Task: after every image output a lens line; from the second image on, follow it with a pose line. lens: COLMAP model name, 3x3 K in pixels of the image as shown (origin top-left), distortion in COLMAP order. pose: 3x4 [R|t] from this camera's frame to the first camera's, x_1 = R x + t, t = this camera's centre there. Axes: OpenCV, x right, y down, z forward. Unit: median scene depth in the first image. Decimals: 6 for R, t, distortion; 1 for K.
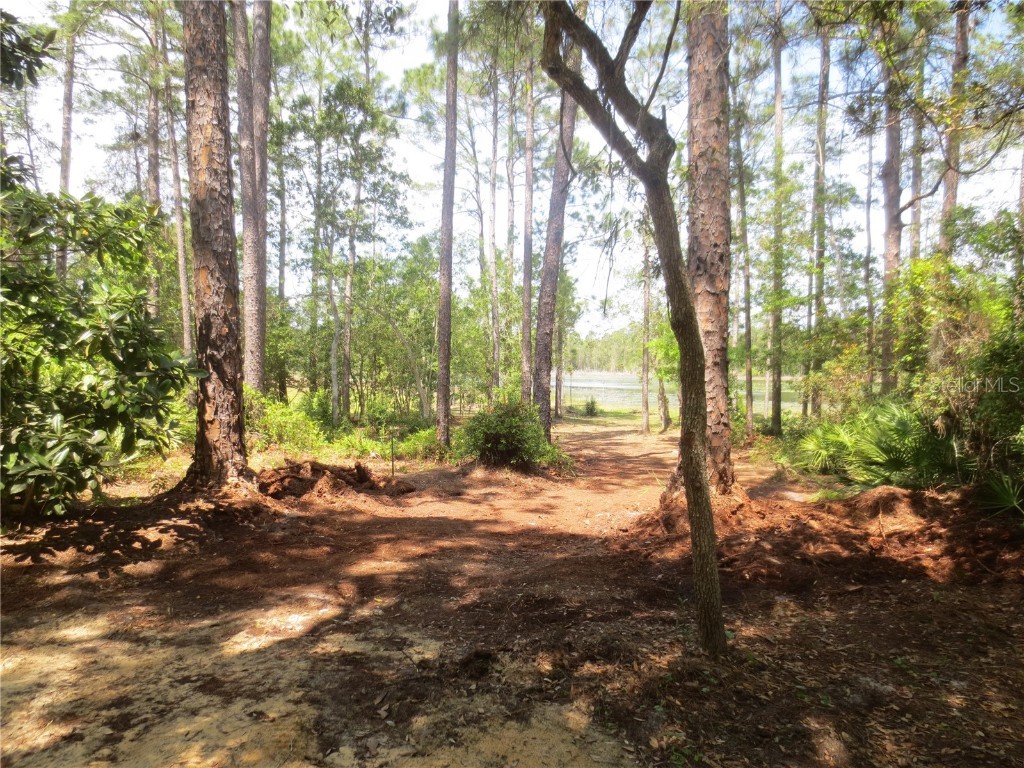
lens RADIAL K [[790.1, 0, 512.0], [0, 790.1, 384.0], [0, 0, 1]] dist [0.019846, 0.010969]
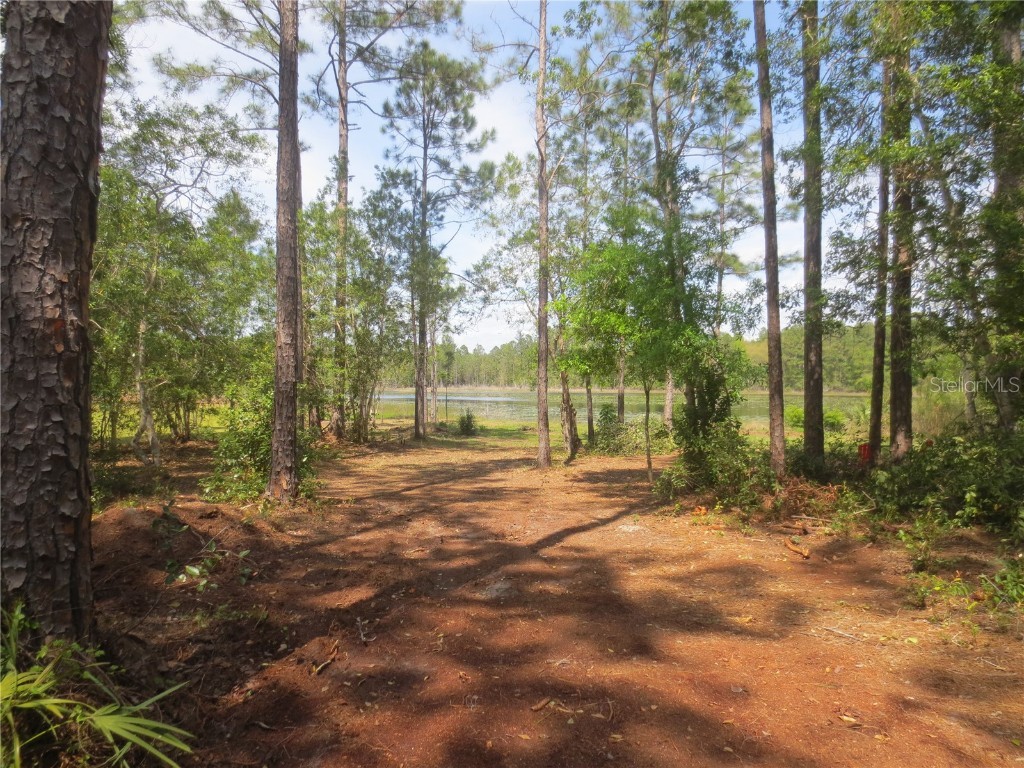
lens RADIAL K [[790.1, 0, 512.0], [0, 790.1, 384.0], [0, 0, 1]] dist [0.019846, 0.010969]
pose [[0.990407, -0.006172, 0.138040, 0.042496], [0.009013, 0.999760, -0.019967, 0.008125], [-0.137884, 0.021020, 0.990225, 0.278198]]
